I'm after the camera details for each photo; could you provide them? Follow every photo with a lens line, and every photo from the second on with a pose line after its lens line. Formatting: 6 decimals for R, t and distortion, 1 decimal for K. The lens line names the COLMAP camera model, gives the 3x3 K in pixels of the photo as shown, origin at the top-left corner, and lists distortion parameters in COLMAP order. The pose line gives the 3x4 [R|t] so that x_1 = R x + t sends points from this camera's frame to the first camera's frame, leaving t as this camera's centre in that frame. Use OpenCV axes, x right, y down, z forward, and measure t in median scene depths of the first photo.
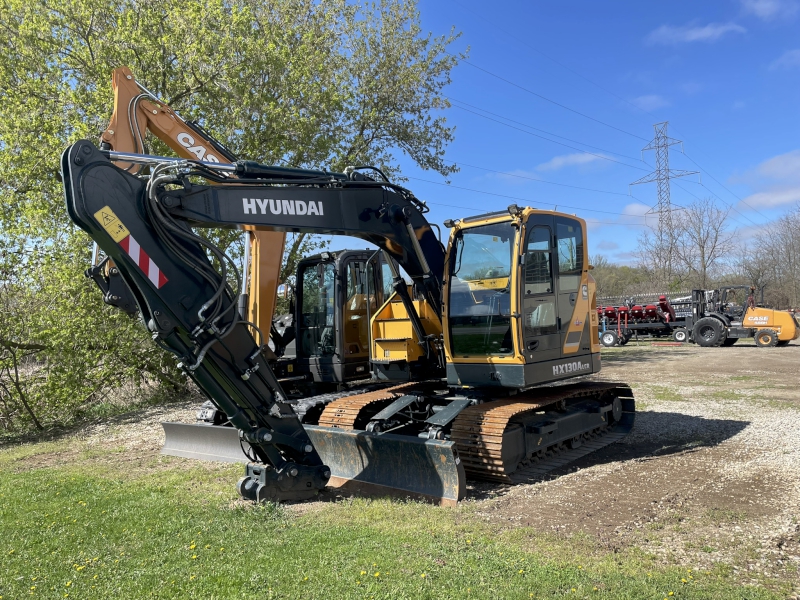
lens RADIAL K [[606.0, 0, 398.4], [0, 606.0, 301.0], [0, 0, 1]] dist [0.013522, 0.002626]
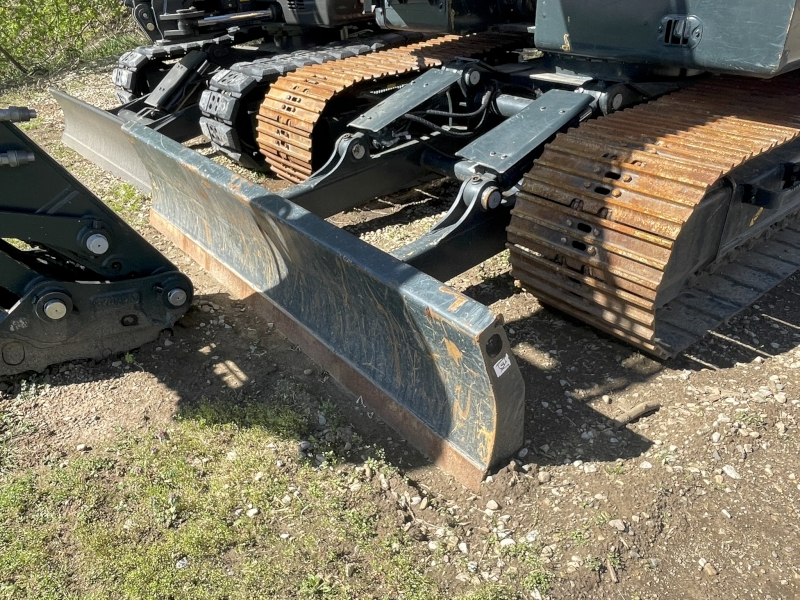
lens RADIAL K [[606.0, 0, 396.8], [0, 606.0, 303.9], [0, 0, 1]] dist [0.013522, 0.002626]
pose [[0.984998, 0.093088, -0.145306, 0.066265], [0.001639, 0.836943, 0.547287, 0.063098], [0.172559, -0.539315, 0.824235, 0.582342]]
